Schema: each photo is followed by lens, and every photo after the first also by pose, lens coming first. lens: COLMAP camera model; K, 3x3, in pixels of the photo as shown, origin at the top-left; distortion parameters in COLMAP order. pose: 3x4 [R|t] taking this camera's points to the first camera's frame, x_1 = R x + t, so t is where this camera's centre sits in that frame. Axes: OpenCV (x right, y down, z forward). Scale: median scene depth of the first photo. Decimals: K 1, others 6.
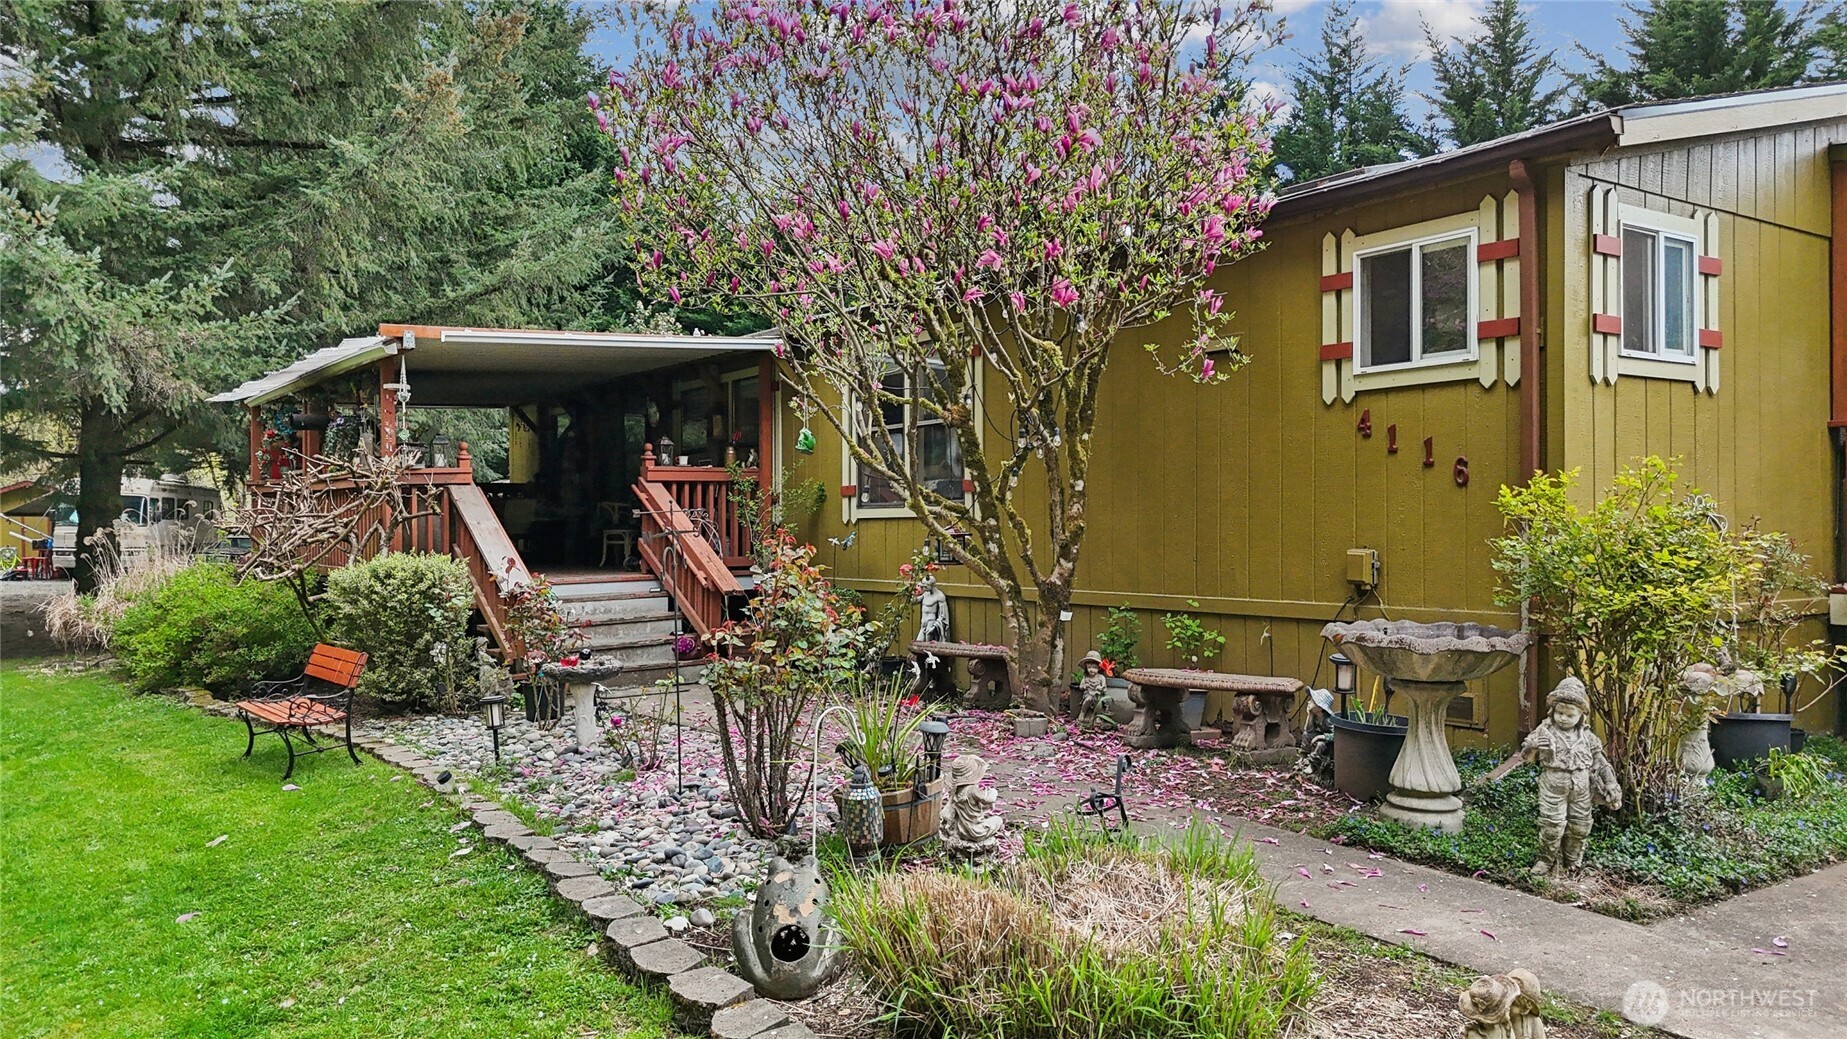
lens RADIAL K [[1388.7, 0, 923.2], [0, 1388.7, 537.7], [0, 0, 1]] dist [0.087118, -0.085002]
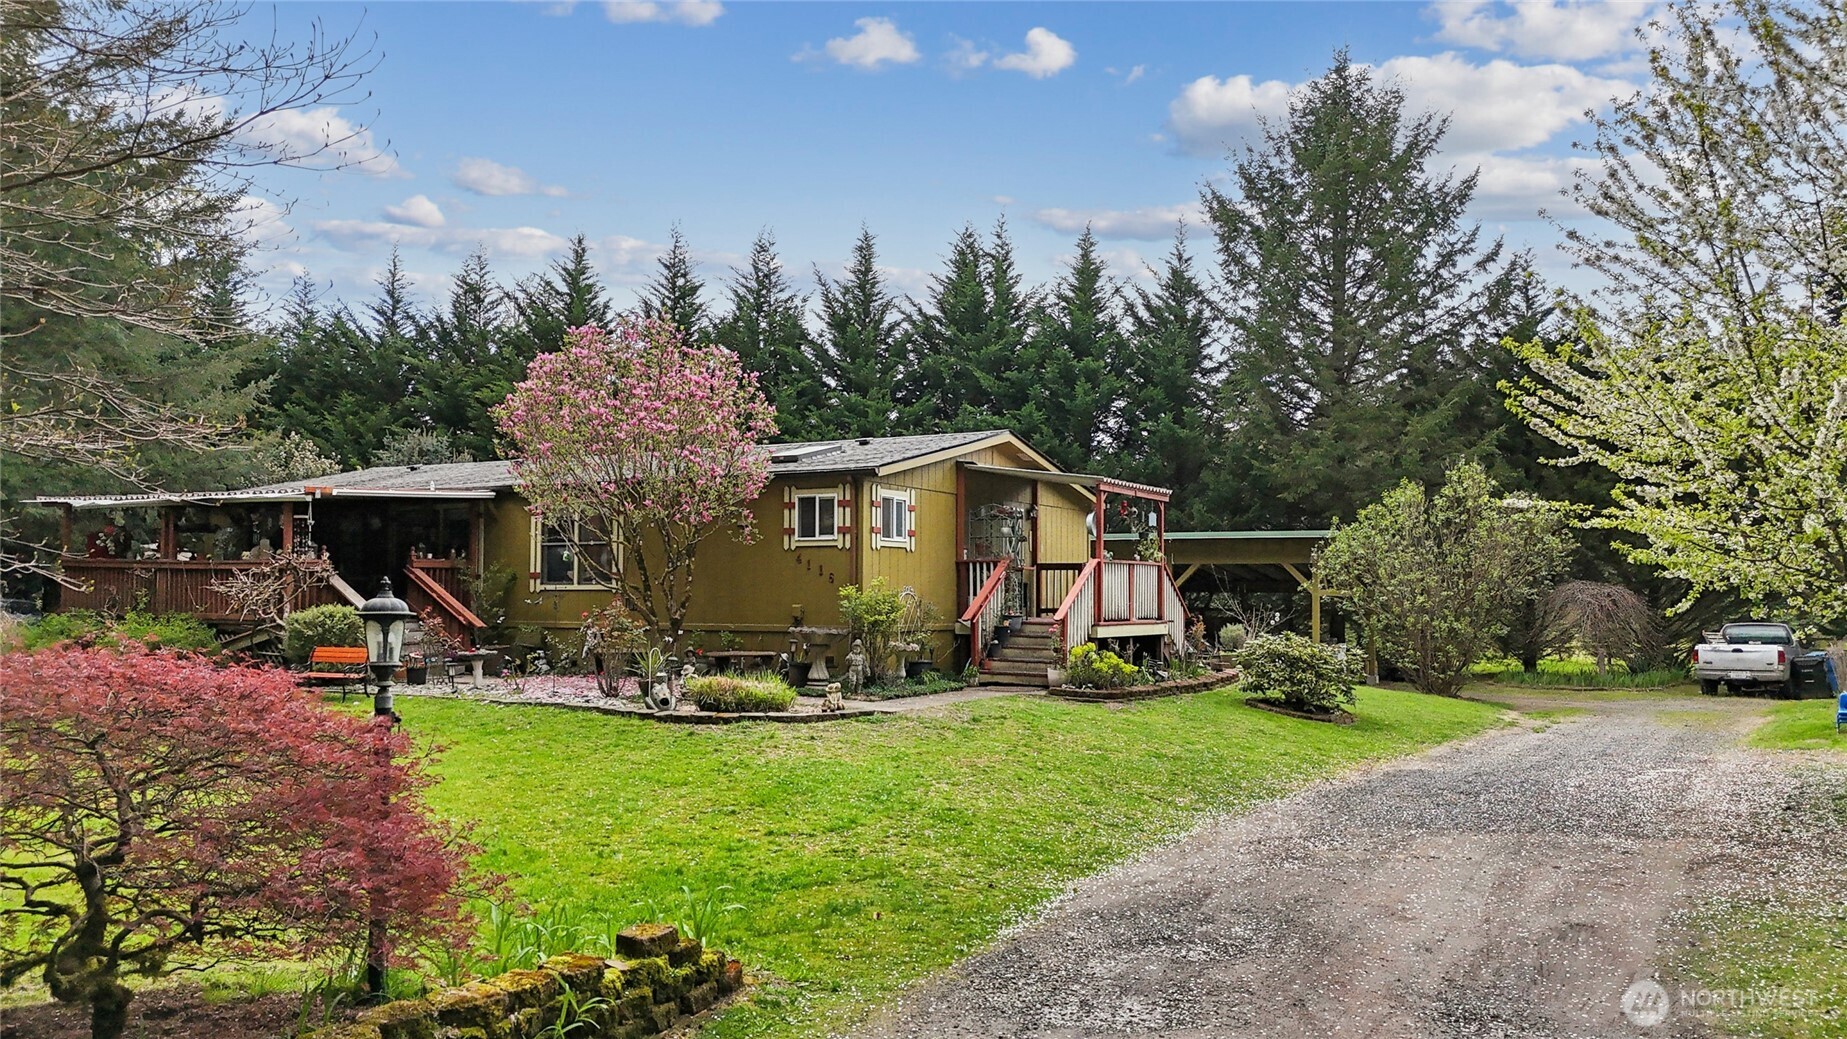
lens RADIAL K [[1388.7, 0, 937.2], [0, 1388.7, 524.7], [0, 0, 1]] dist [0.087118, -0.085002]
pose [[0.907352, 0.034678, 0.418938, -0.550946], [-0.009570, 0.998037, -0.061888, 0.016809], [-0.420262, 0.052145, 0.905903, -1.498366]]
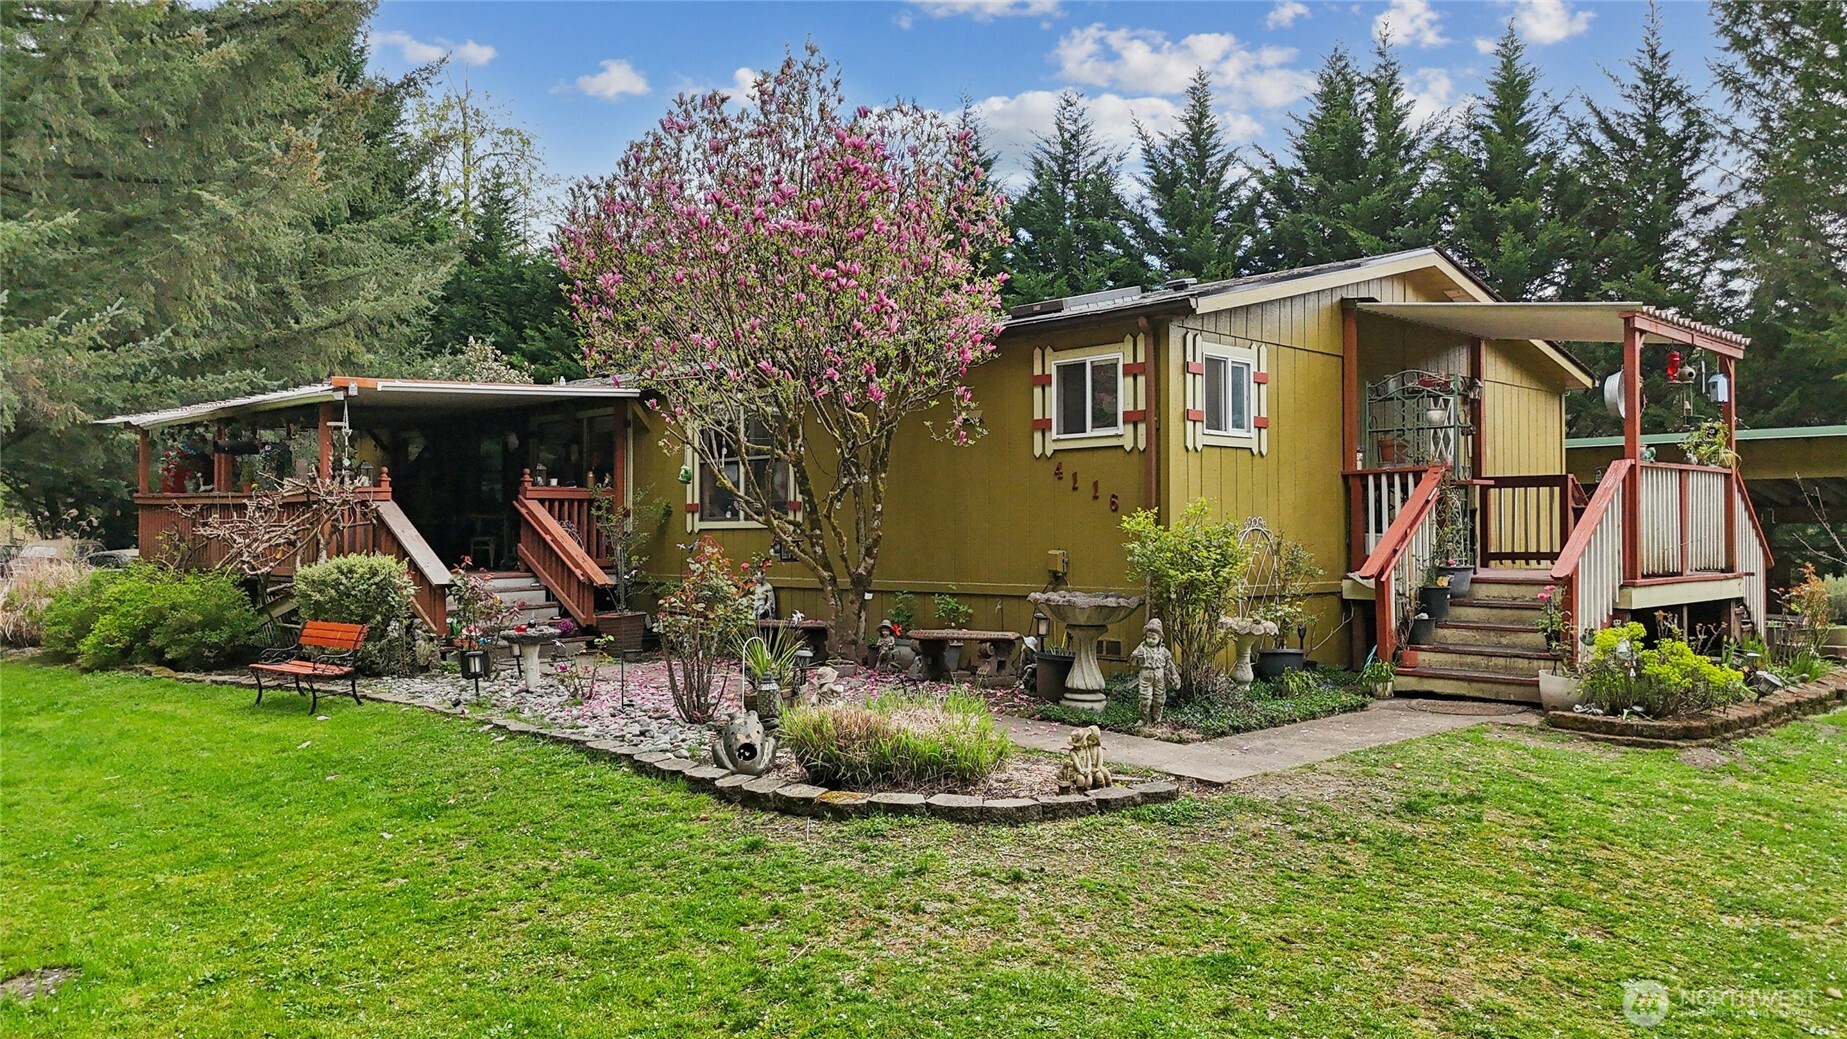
lens RADIAL K [[1388.7, 0, 924.3], [0, 1388.7, 512.0], [0, 0, 1]] dist [0.087118, -0.085002]
pose [[0.984802, 0.007038, 0.173540, -0.100253], [-0.002511, 0.999651, -0.026291, 0.006310], [-0.173665, 0.025455, 0.984476, -0.488228]]
